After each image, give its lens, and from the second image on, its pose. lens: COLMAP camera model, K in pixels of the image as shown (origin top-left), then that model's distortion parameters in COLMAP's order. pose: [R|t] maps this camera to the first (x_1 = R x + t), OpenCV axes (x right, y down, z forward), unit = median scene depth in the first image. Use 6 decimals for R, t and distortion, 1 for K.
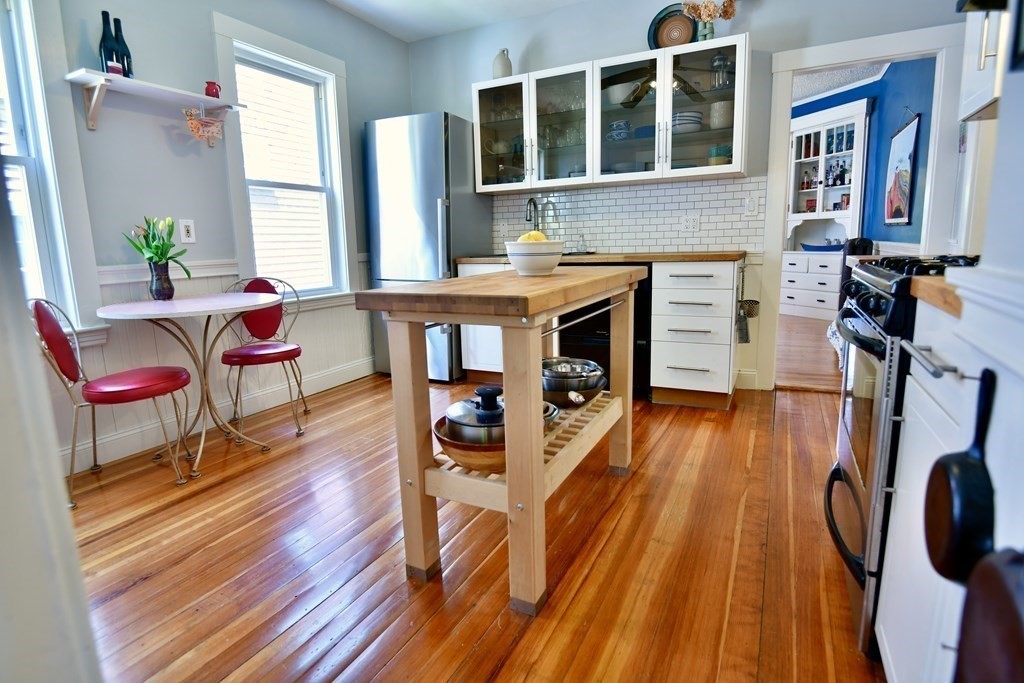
lens RADIAL K [[527.2, 0, 509.6], [0, 527.2, 338.3], [0, 0, 1]] dist [-0.018142, -0.005658]
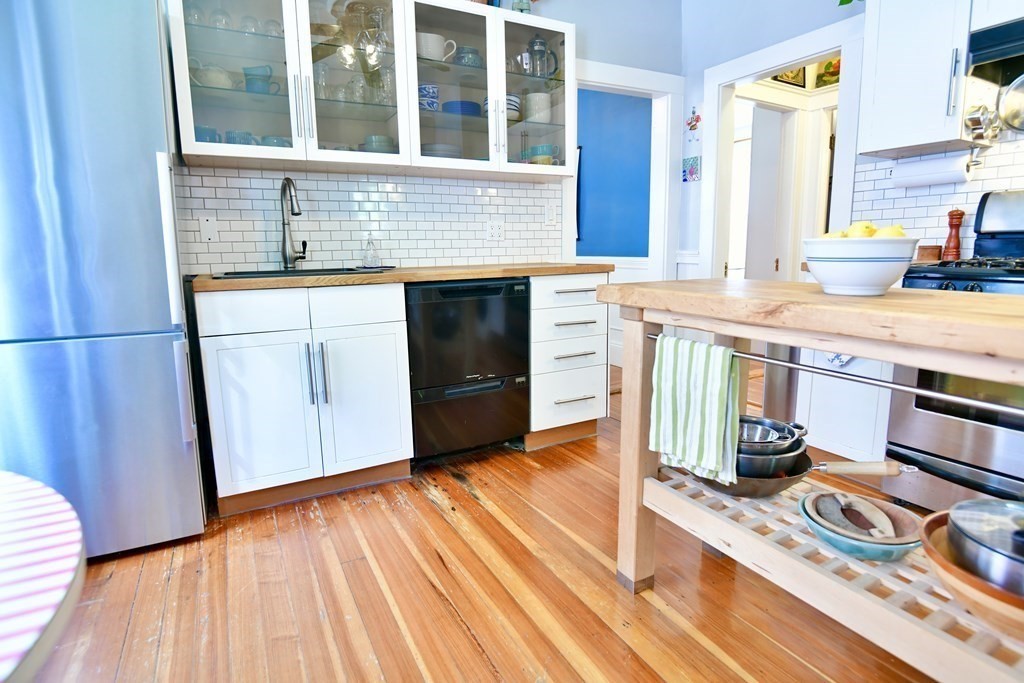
lens RADIAL K [[527.2, 0, 512.6], [0, 527.2, 339.5], [0, 0, 1]] dist [-0.018142, -0.005658]
pose [[0.562674, -0.120074, 0.817912, -0.443864], [0.146954, 0.988165, 0.043972, -0.099978], [-0.813512, 0.095454, 0.573661, 0.641317]]
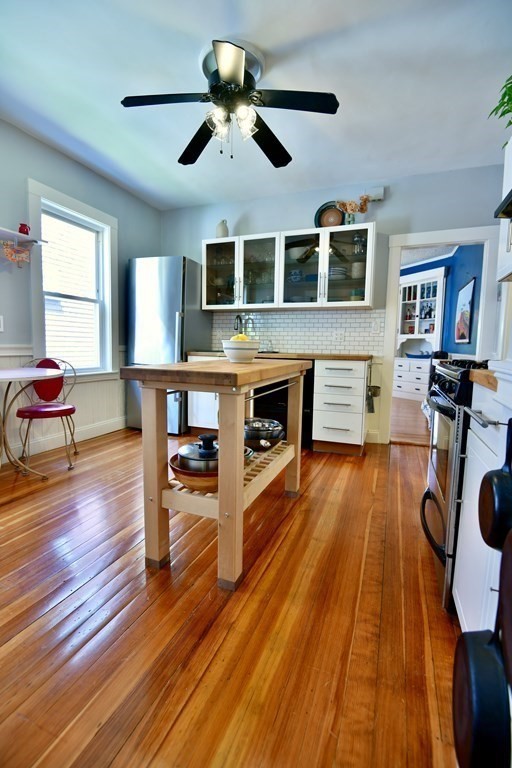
lens RADIAL K [[351.9, 0, 256.9], [0, 351.9, 383.9], [0, 0, 1]] dist [-0.012984, -0.005500]
pose [[0.993735, 0.036614, 0.105590, -0.007215], [-0.028756, 0.996768, -0.075013, 0.011928], [-0.107995, 0.071506, 0.991576, -0.012020]]
